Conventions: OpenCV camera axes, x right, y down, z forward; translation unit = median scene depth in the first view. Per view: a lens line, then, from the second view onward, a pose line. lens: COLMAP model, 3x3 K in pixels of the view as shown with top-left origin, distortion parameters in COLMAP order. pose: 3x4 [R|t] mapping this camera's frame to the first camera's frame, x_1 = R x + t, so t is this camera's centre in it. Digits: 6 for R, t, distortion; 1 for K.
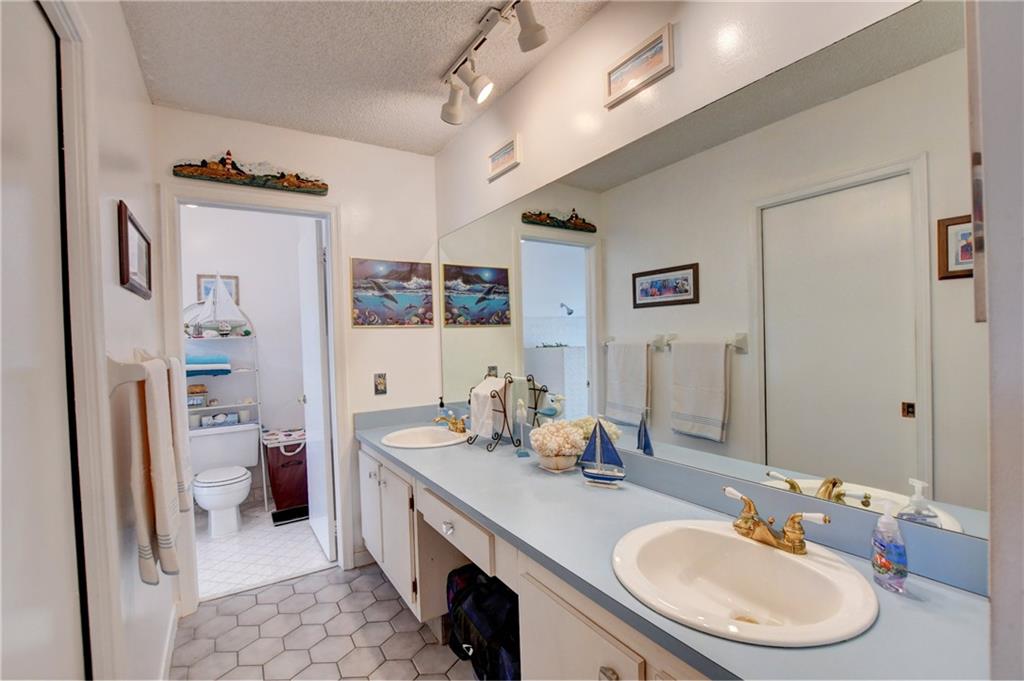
lens RADIAL K [[450.7, 0, 511.2], [0, 450.7, 343.1], [0, 0, 1]] dist [-0.029508, 0.001121]
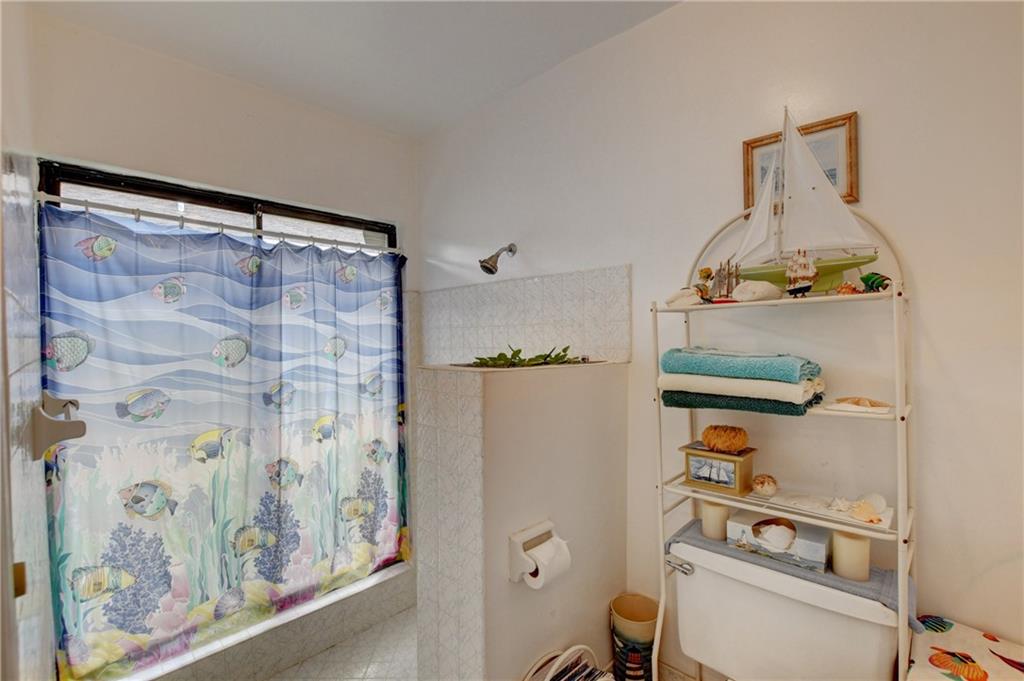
lens RADIAL K [[450.7, 0, 511.2], [0, 450.7, 343.1], [0, 0, 1]] dist [-0.029508, 0.001121]
pose [[0.230664, 0.032871, -0.972478, -0.369077], [-0.019579, 0.999384, 0.029136, 0.013383], [0.972836, 0.012319, 0.231166, 0.712326]]
